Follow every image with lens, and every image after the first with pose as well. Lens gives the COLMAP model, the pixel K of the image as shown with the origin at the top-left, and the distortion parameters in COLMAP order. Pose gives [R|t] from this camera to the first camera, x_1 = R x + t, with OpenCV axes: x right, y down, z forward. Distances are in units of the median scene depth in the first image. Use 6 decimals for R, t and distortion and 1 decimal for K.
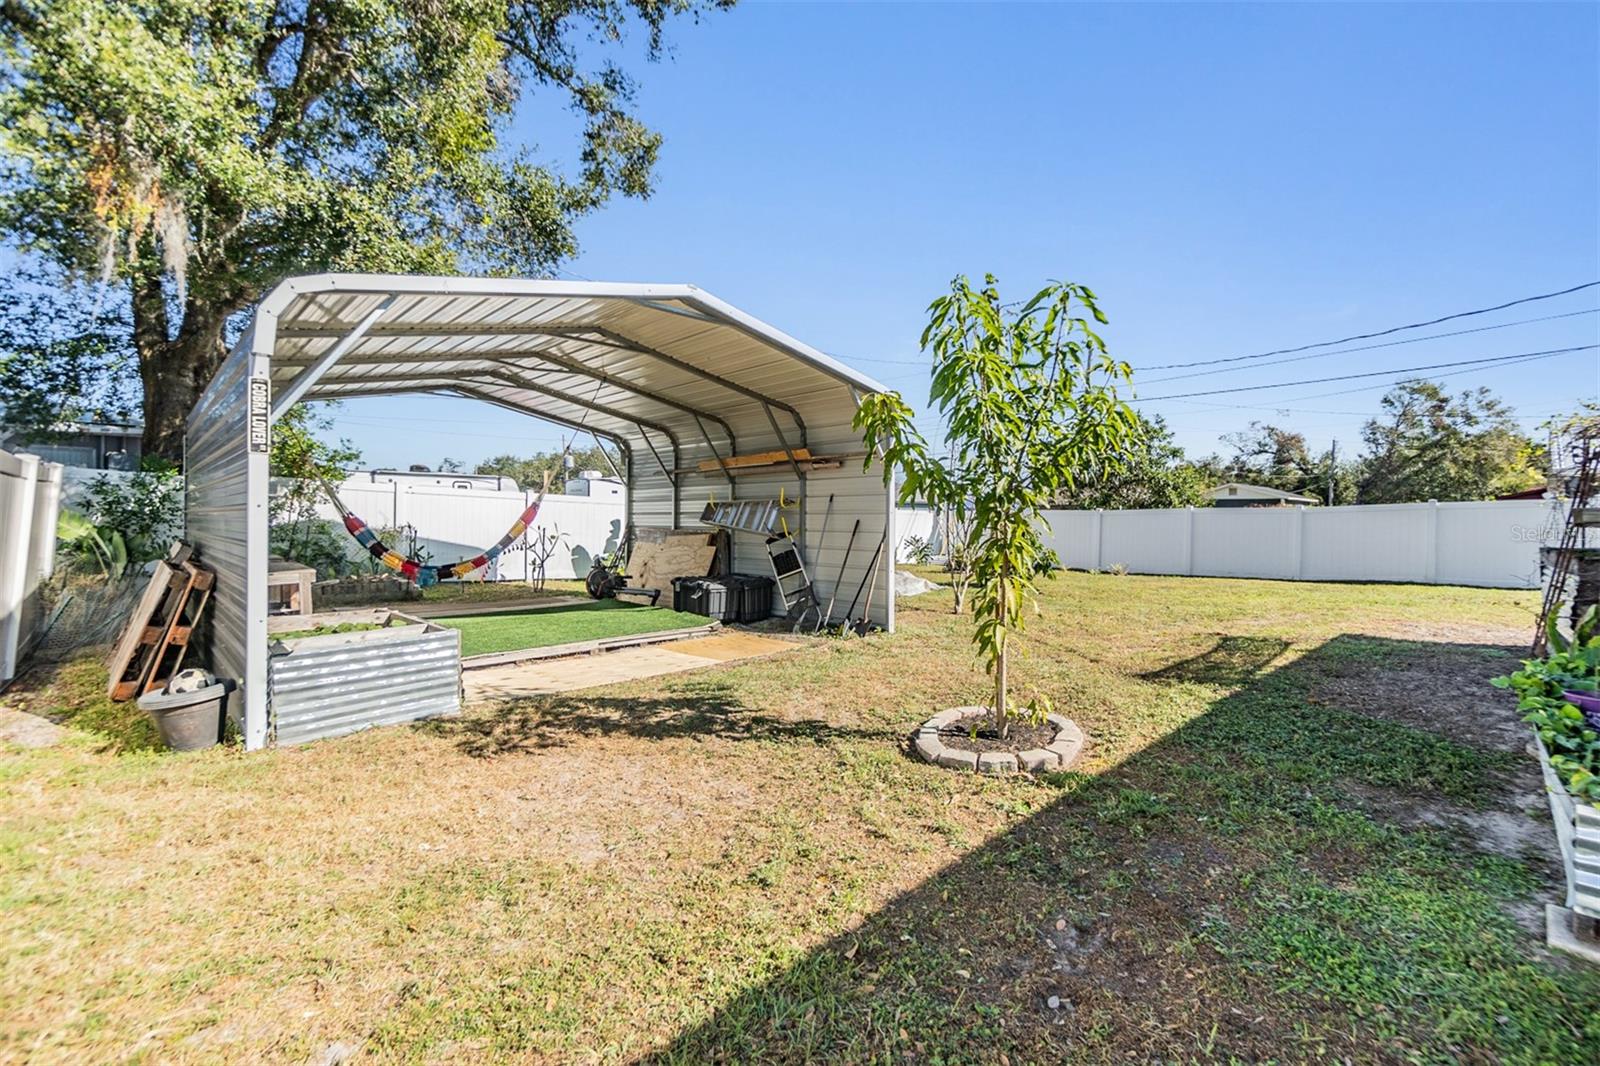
lens RADIAL K [[695.8, 0, 798.2], [0, 695.8, 528.7], [0, 0, 1]] dist [-0.004193, 0.000418]
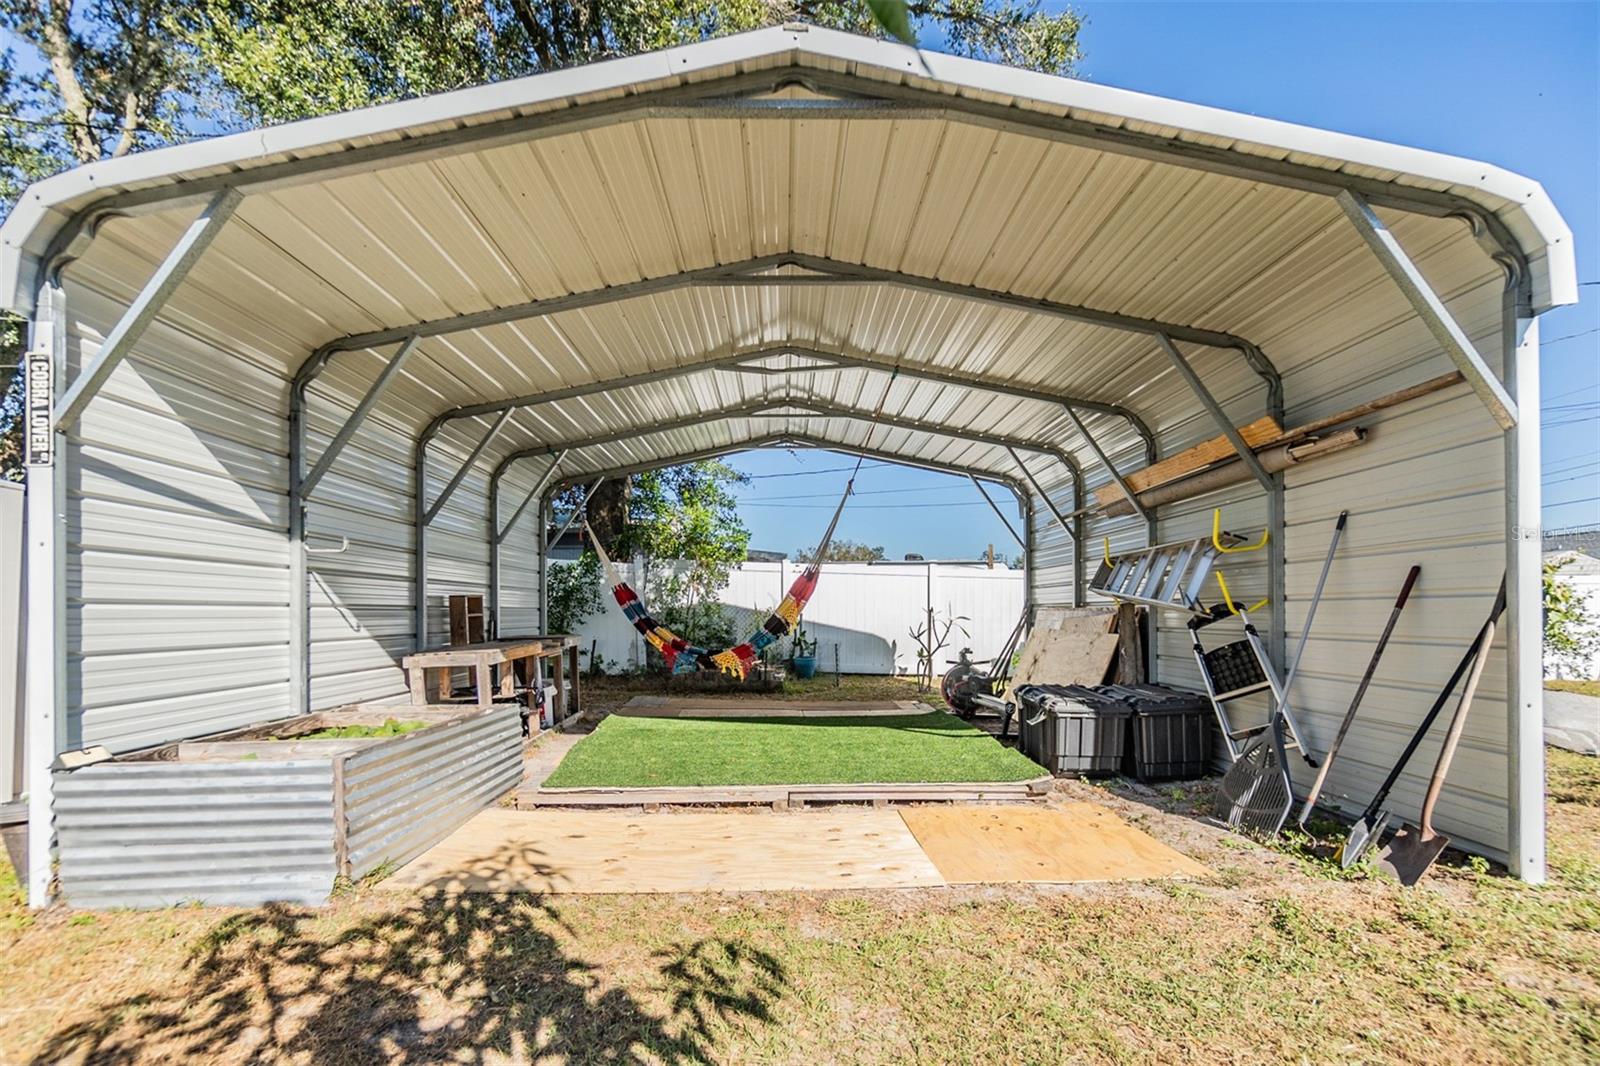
lens RADIAL K [[695.8, 0, 818.9], [0, 695.8, 618.0], [0, 0, 1]] dist [-0.004193, 0.000418]
pose [[0.731234, -0.003169, -0.682119, 0.101311], [-0.001865, 0.999976, -0.006646, 0.018429], [0.682124, 0.006132, 0.731211, 0.463871]]
